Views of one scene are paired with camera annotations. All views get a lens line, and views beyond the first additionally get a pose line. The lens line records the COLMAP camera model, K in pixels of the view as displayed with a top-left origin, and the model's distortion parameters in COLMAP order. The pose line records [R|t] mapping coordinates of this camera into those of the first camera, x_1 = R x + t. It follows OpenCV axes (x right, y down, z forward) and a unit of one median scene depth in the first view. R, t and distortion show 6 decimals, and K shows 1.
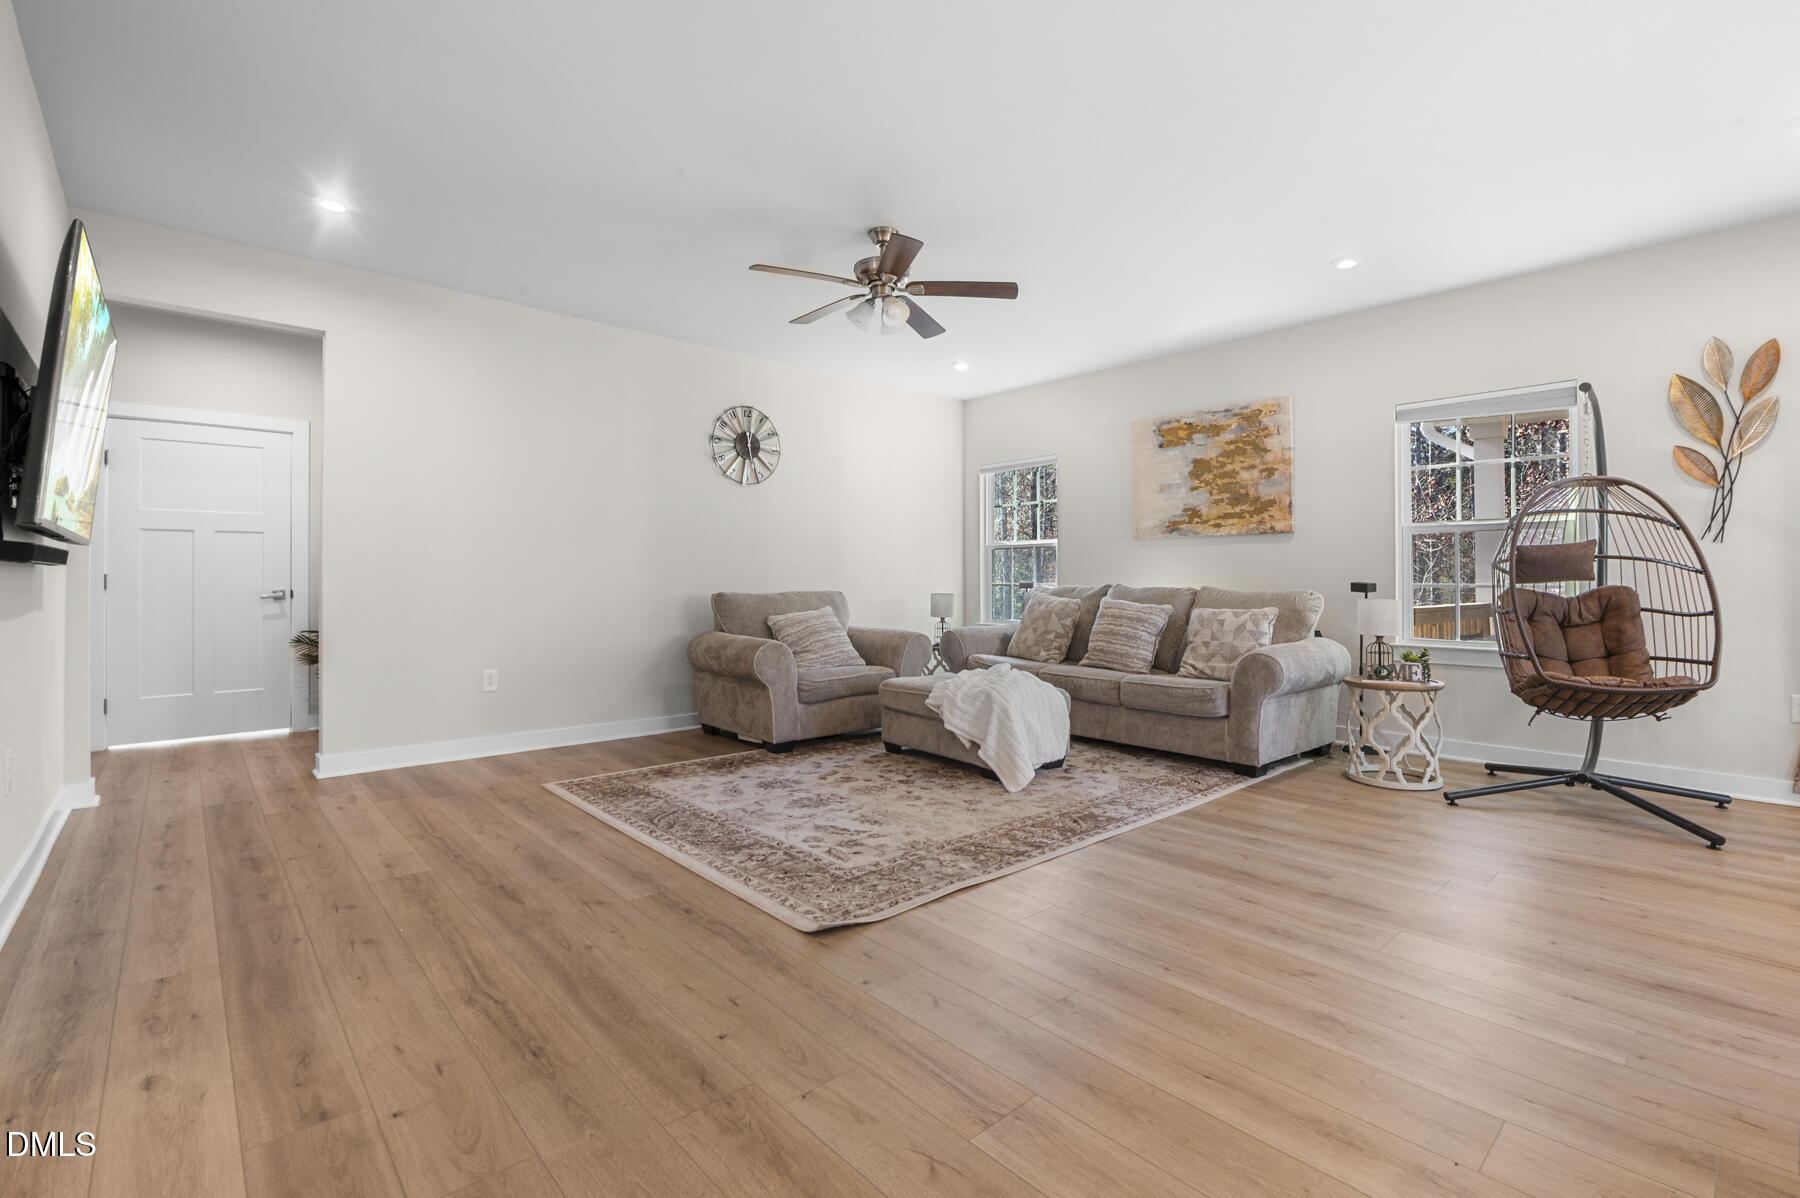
lens RADIAL K [[799.3, 0, 927.9], [0, 799.3, 581.1], [0, 0, 1]] dist [-0.009873, 0.000014]
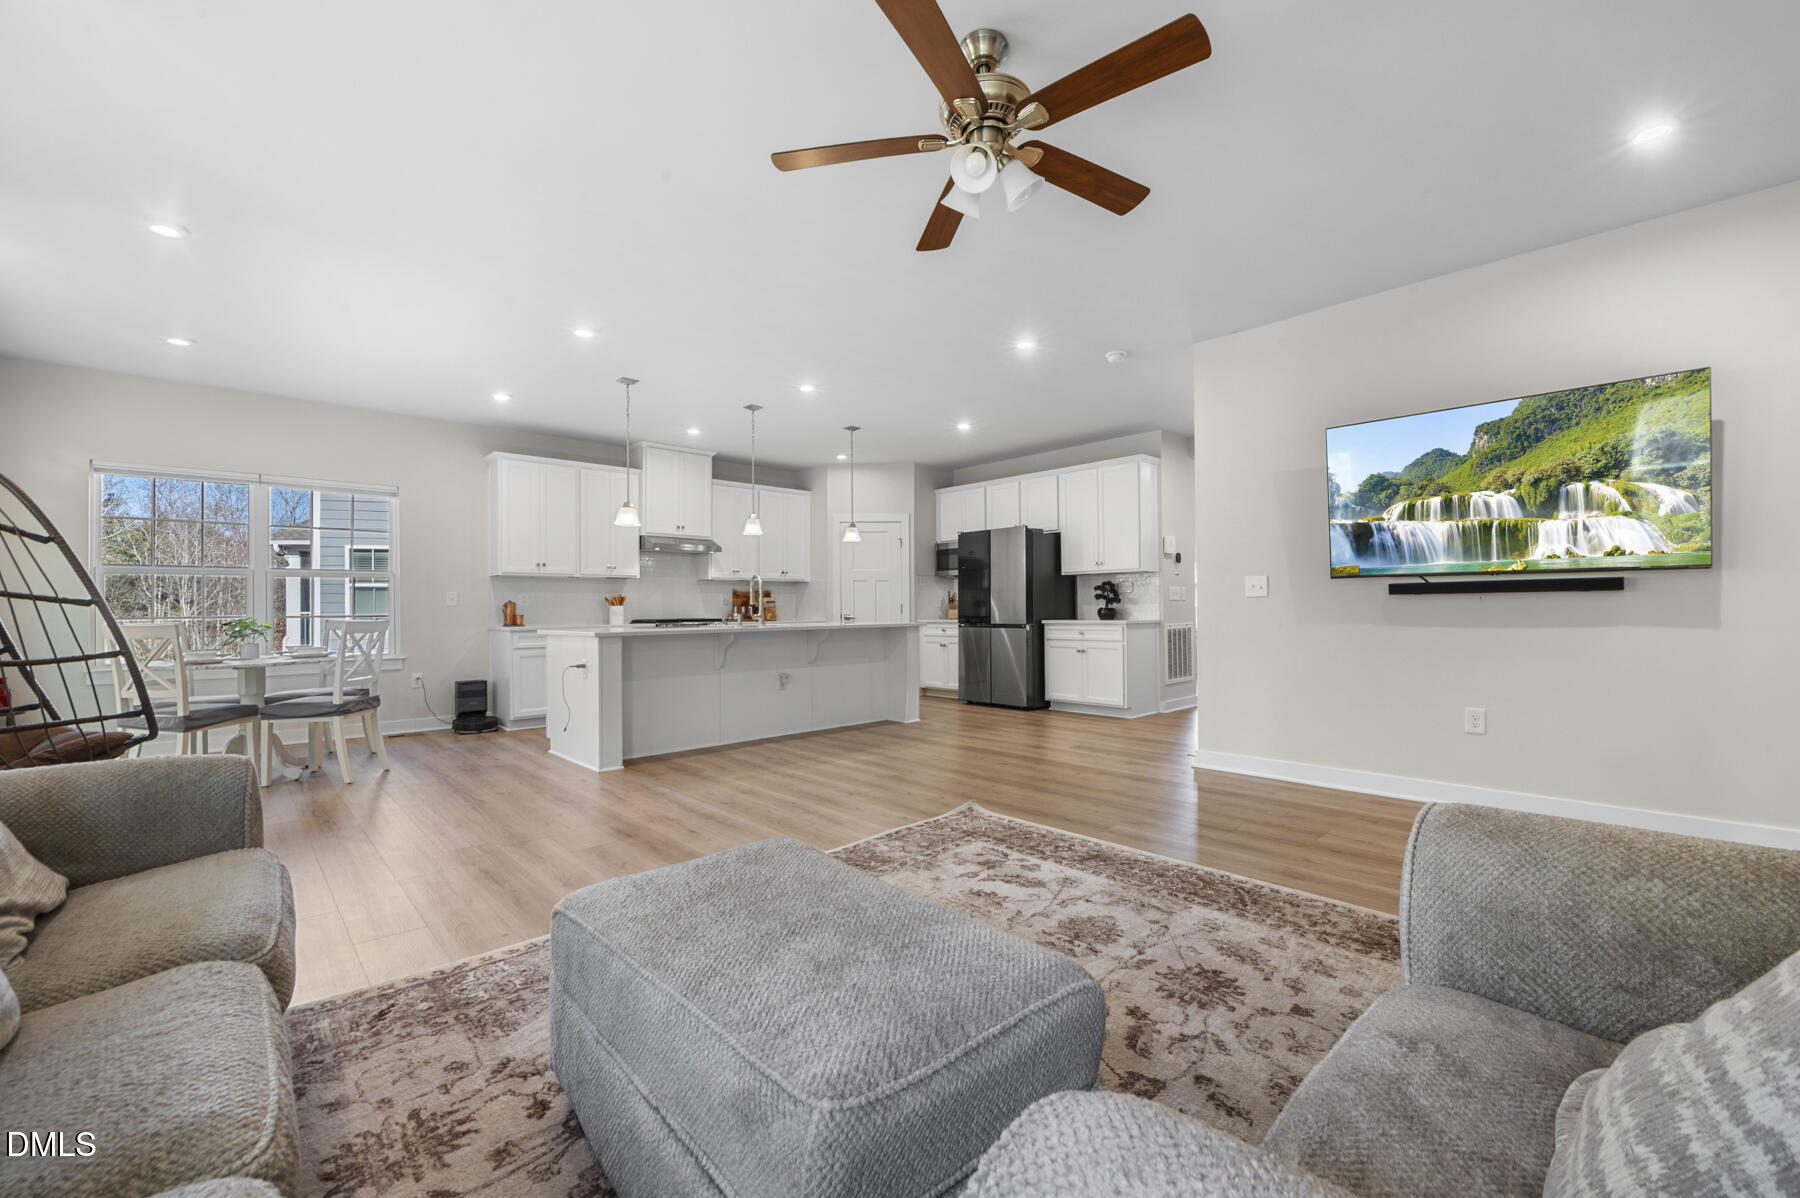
lens RADIAL K [[725.5, 0, 910.3], [0, 725.5, 599.6], [0, 0, 1]] dist [-0.002961, -0.000550]
pose [[-0.999954, 0.007299, -0.006265, 0.010072], [0.007364, 0.999918, -0.010446, -0.002007], [0.006188, -0.010492, -0.999926, 1.955811]]
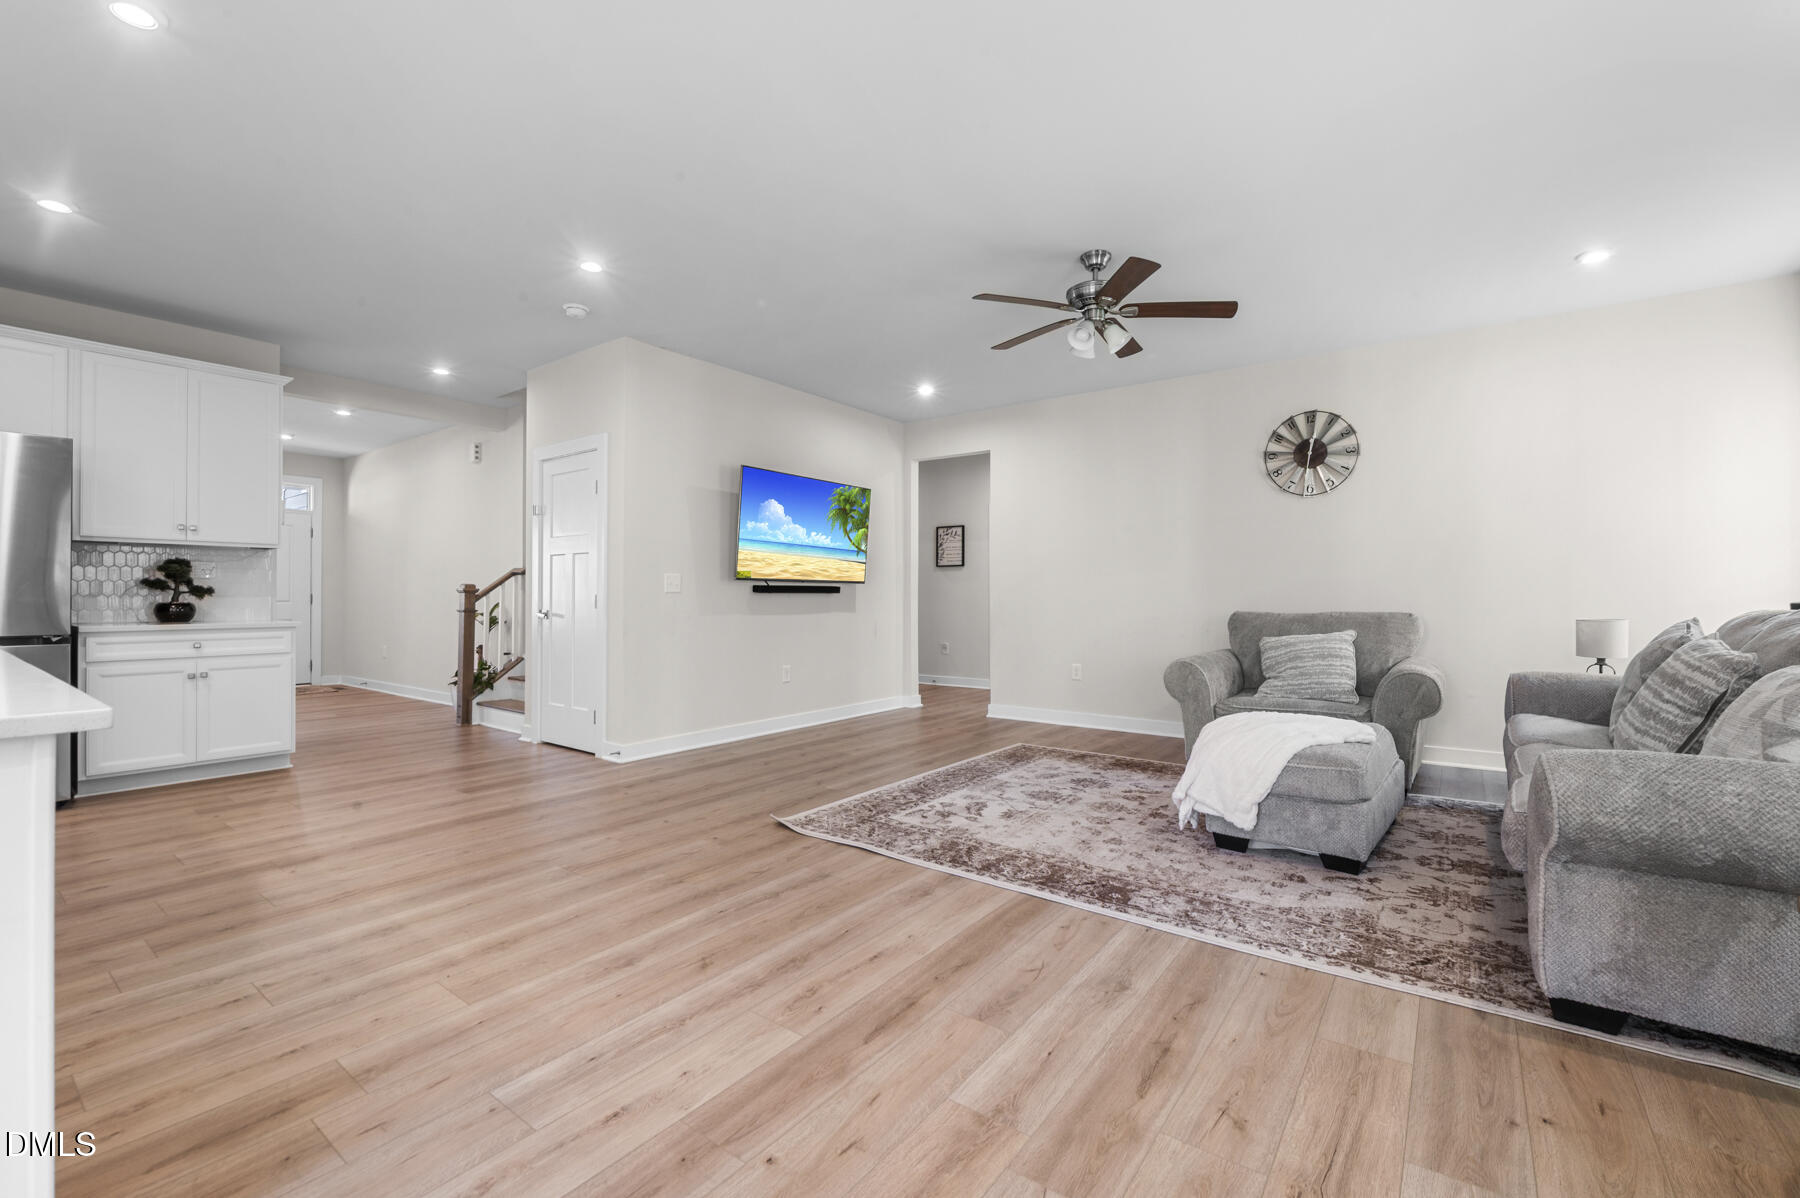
lens RADIAL K [[759.6, 0, 916.0], [0, 759.6, 599.9], [0, 0, 1]] dist [-0.005180, -0.000267]
pose [[0.187302, 0.001261, -0.982302, 1.055922], [-0.000077, 0.999999, 0.001269, -0.002646], [0.982302, -0.000162, 0.187302, 0.744266]]
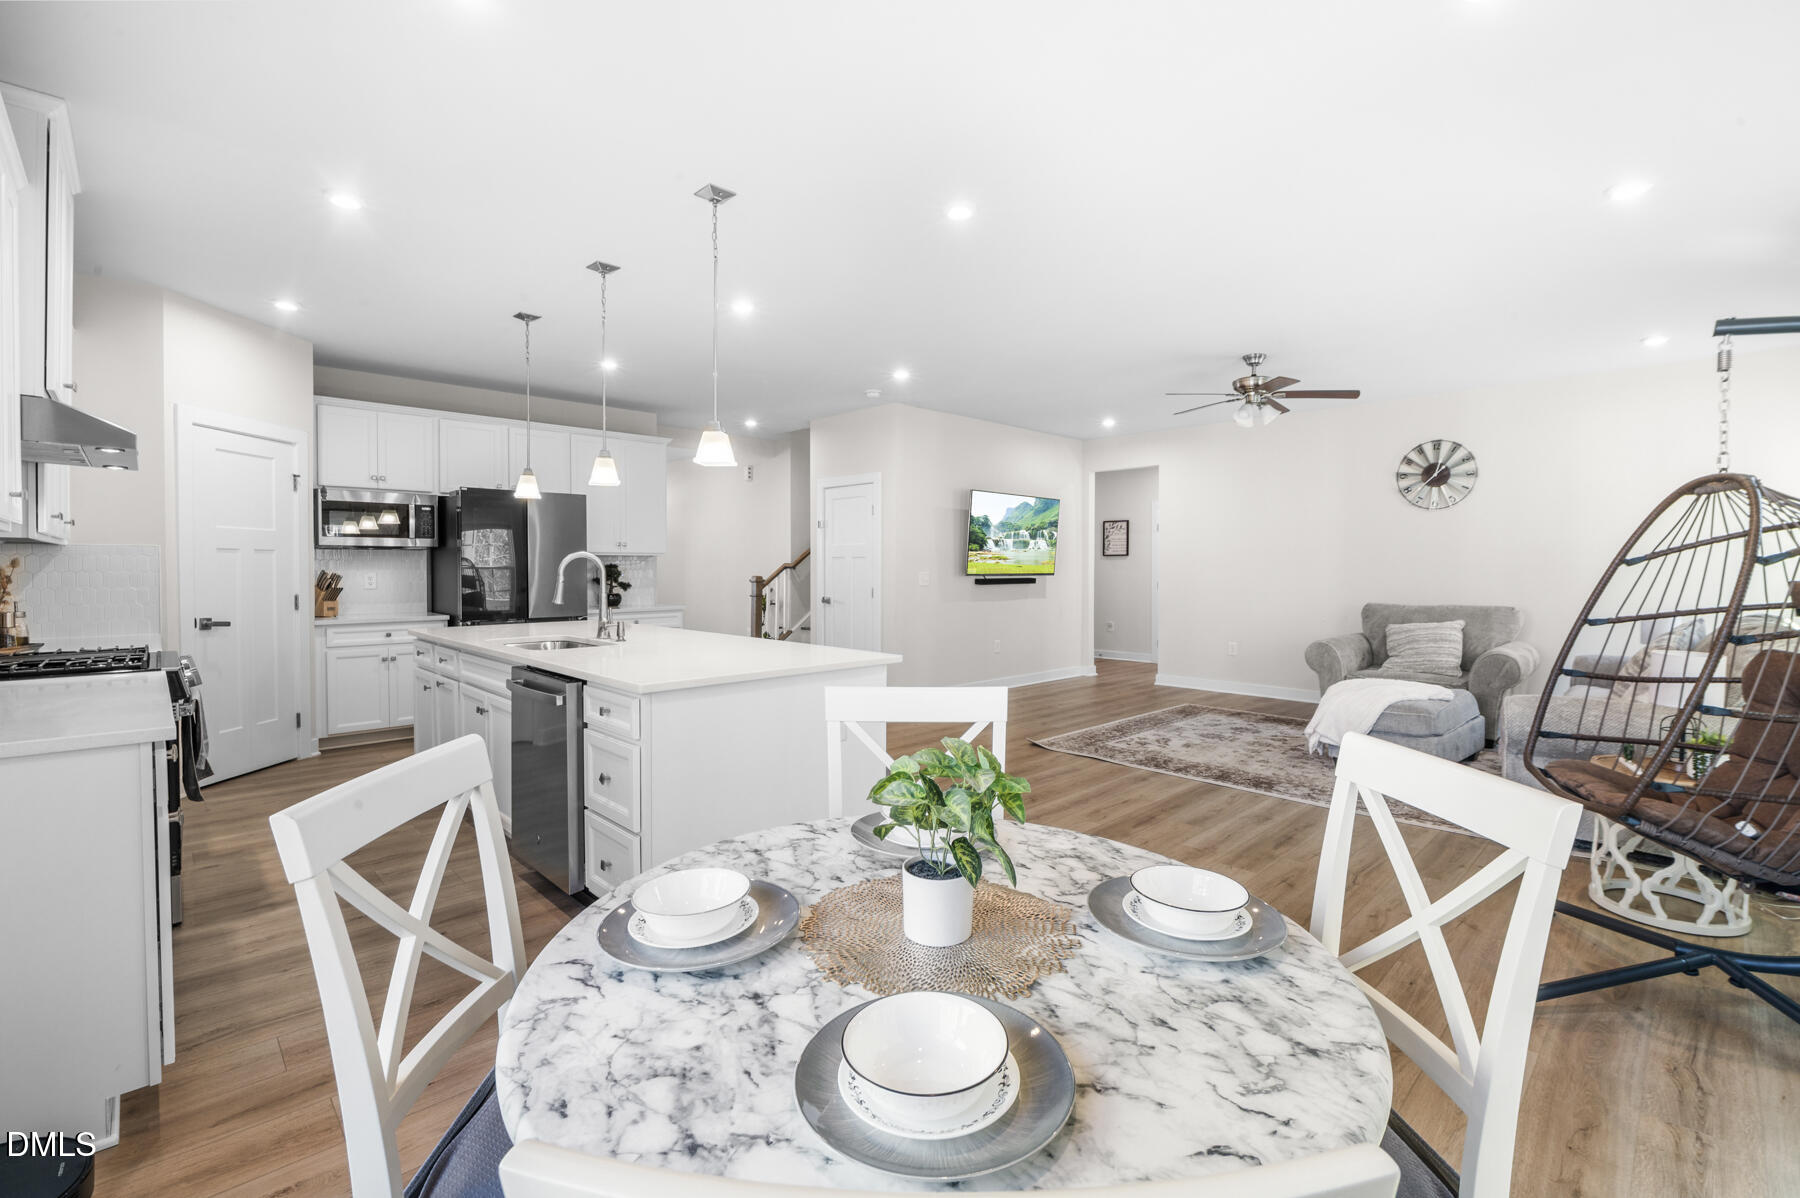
lens RADIAL K [[799.3, 0, 905.6], [0, 799.3, 587.8], [0, 0, 1]] dist [-0.009873, 0.000014]
pose [[0.018465, 0.024523, -0.999529, 1.716126], [-0.000883, 0.999699, 0.024511, -0.069284], [0.999829, 0.000430, 0.018482, 0.432844]]
